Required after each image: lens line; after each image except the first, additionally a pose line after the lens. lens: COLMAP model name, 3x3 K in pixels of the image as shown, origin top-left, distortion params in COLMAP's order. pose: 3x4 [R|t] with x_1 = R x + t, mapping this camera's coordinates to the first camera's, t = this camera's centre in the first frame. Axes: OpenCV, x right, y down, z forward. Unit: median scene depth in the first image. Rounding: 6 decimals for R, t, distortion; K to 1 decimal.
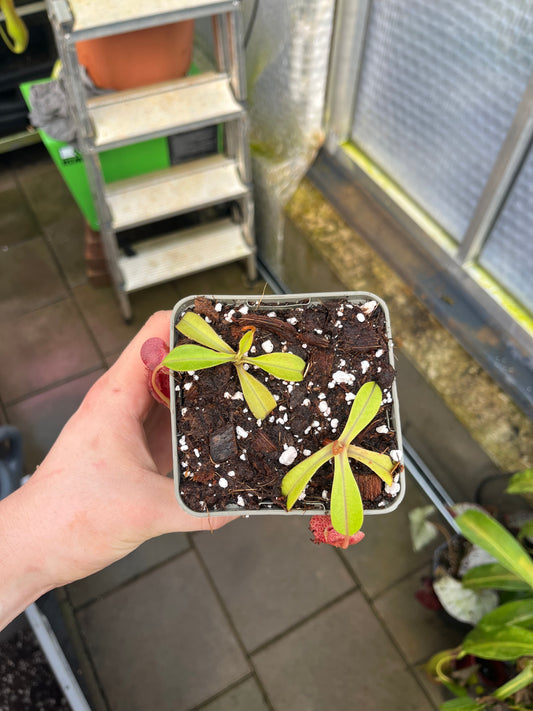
lens RADIAL K [[558.7, 0, 267.6], [0, 558.7, 373.6], [0, 0, 1]] dist [0.032159, -0.078412]
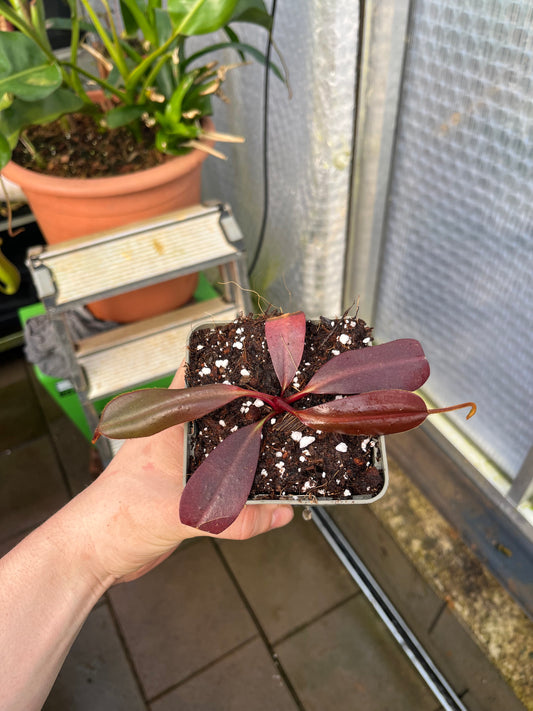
lens RADIAL K [[558.7, 0, 271.6], [0, 558.7, 358.4], [0, 0, 1]] dist [0.032159, -0.078412]
pose [[0.998031, -0.043298, -0.045392, 0.026447], [0.034169, 0.982056, -0.185468, -0.261041], [0.052608, 0.183552, 0.981601, 0.107856]]
